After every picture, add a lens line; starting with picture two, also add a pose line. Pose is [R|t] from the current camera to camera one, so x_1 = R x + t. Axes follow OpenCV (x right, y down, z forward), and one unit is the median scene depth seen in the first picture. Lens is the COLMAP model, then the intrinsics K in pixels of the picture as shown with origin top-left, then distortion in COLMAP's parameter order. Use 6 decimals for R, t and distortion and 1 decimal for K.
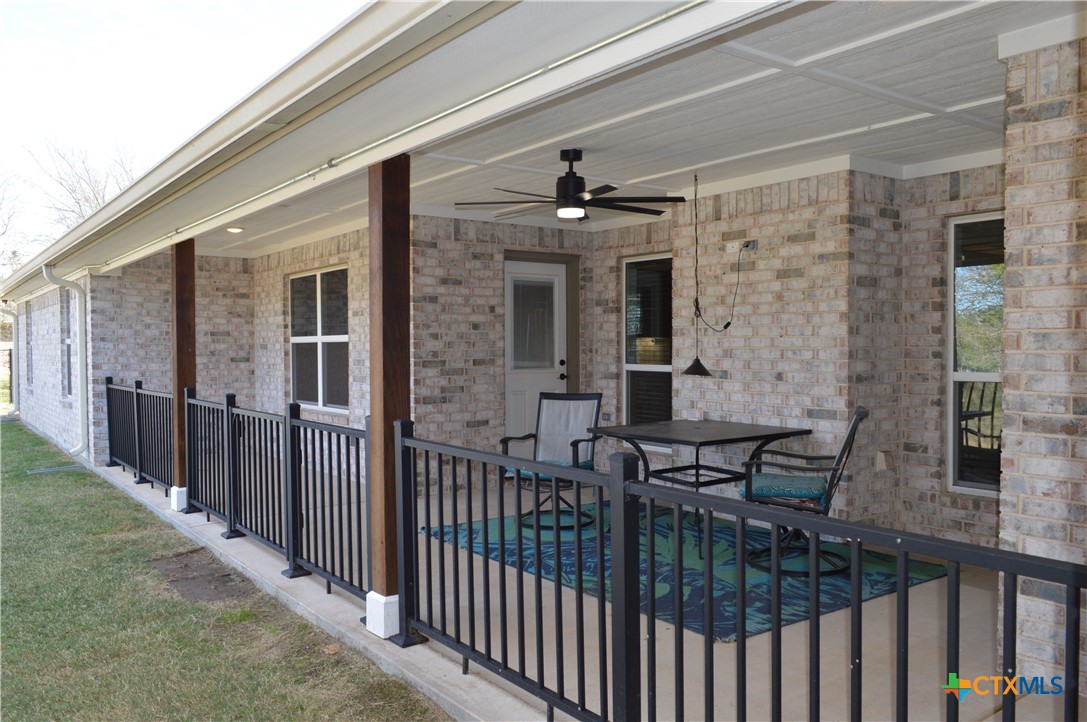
lens RADIAL K [[861.8, 0, 544.8], [0, 861.8, 366.0], [0, 0, 1]] dist [-0.012124, 0.006130]
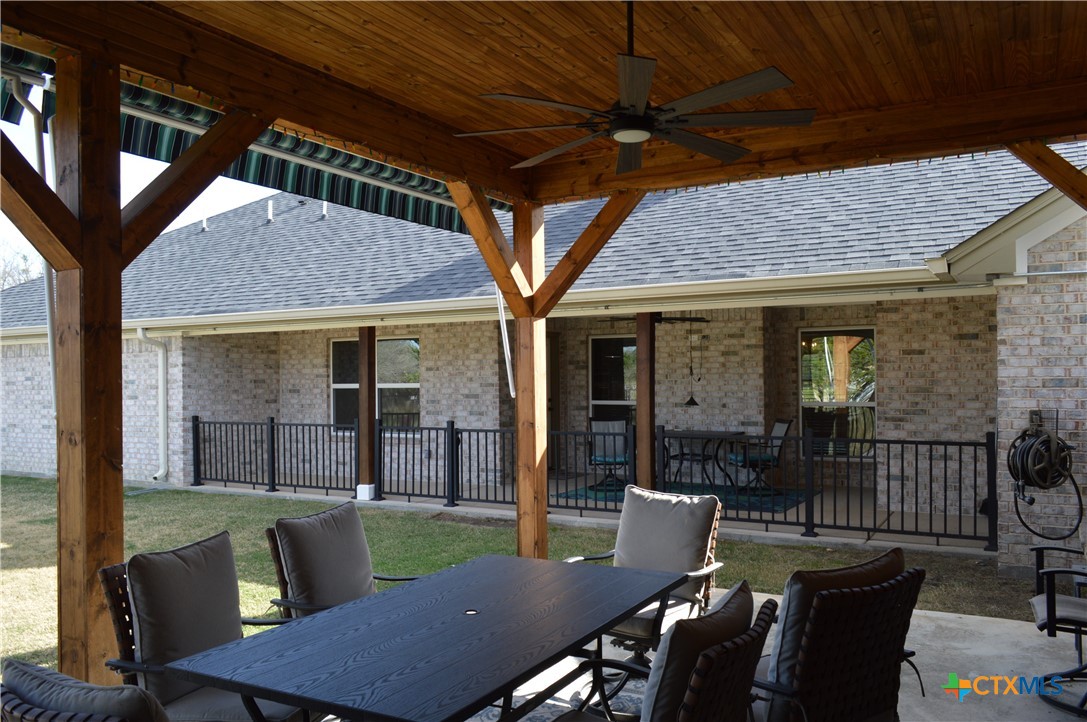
lens RADIAL K [[861.8, 0, 544.8], [0, 861.8, 366.0], [0, 0, 1]] dist [-0.012124, 0.006130]
pose [[0.916824, 0.003138, 0.399279, -0.854219], [0.013925, 0.999110, -0.039827, -0.005110], [-0.399049, 0.042074, 0.915964, -0.613949]]
